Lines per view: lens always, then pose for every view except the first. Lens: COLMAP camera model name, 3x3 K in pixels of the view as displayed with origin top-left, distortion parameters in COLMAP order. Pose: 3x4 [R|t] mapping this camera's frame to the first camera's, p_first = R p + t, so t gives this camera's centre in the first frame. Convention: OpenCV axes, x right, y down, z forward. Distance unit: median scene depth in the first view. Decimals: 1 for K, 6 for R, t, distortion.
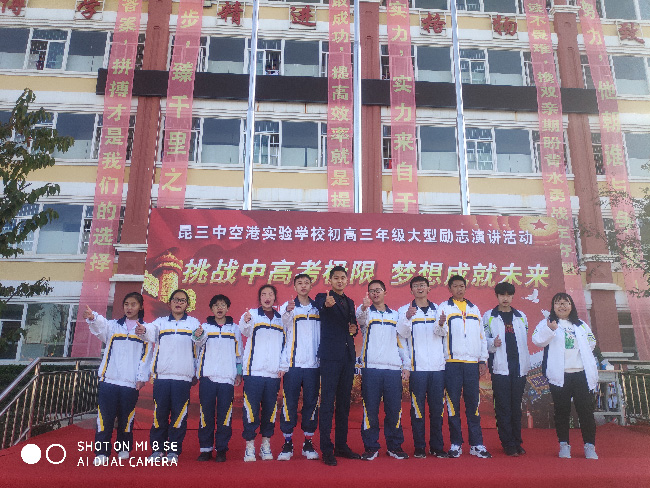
lens RADIAL K [[466.6, 0, 326.3], [0, 466.6, 248.5], [0, 0, 1]] dist [-0.011428, -0.010945]
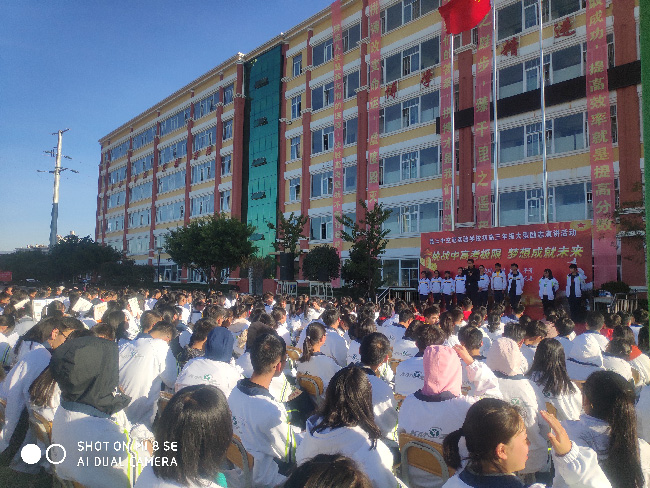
lens RADIAL K [[466.6, 0, 328.8], [0, 466.6, 246.9], [0, 0, 1]] dist [-0.011428, -0.010945]
pose [[0.643128, -0.051824, -0.764003, 0.535013], [0.160237, 0.984727, 0.068089, -0.111552], [0.748806, -0.166211, 0.641609, -0.451995]]
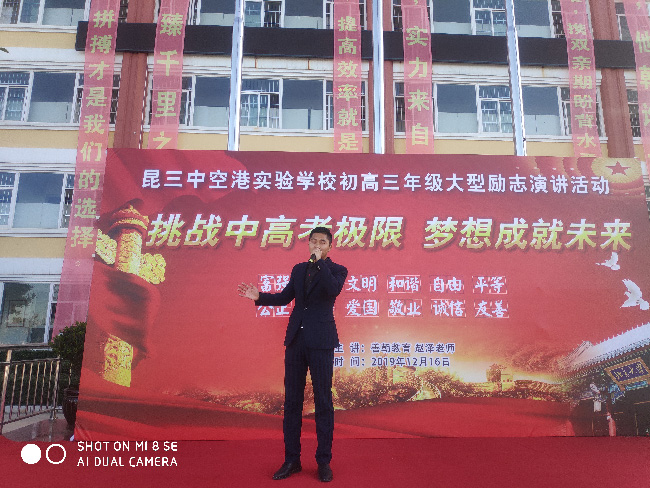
lens RADIAL K [[466.6, 0, 326.5], [0, 466.6, 246.3], [0, 0, 1]] dist [-0.011428, -0.010945]
pose [[0.999941, -0.006622, -0.008566, -0.005451], [0.006914, 0.999382, 0.034451, 0.019601], [0.008333, -0.034508, 0.999370, 0.098441]]
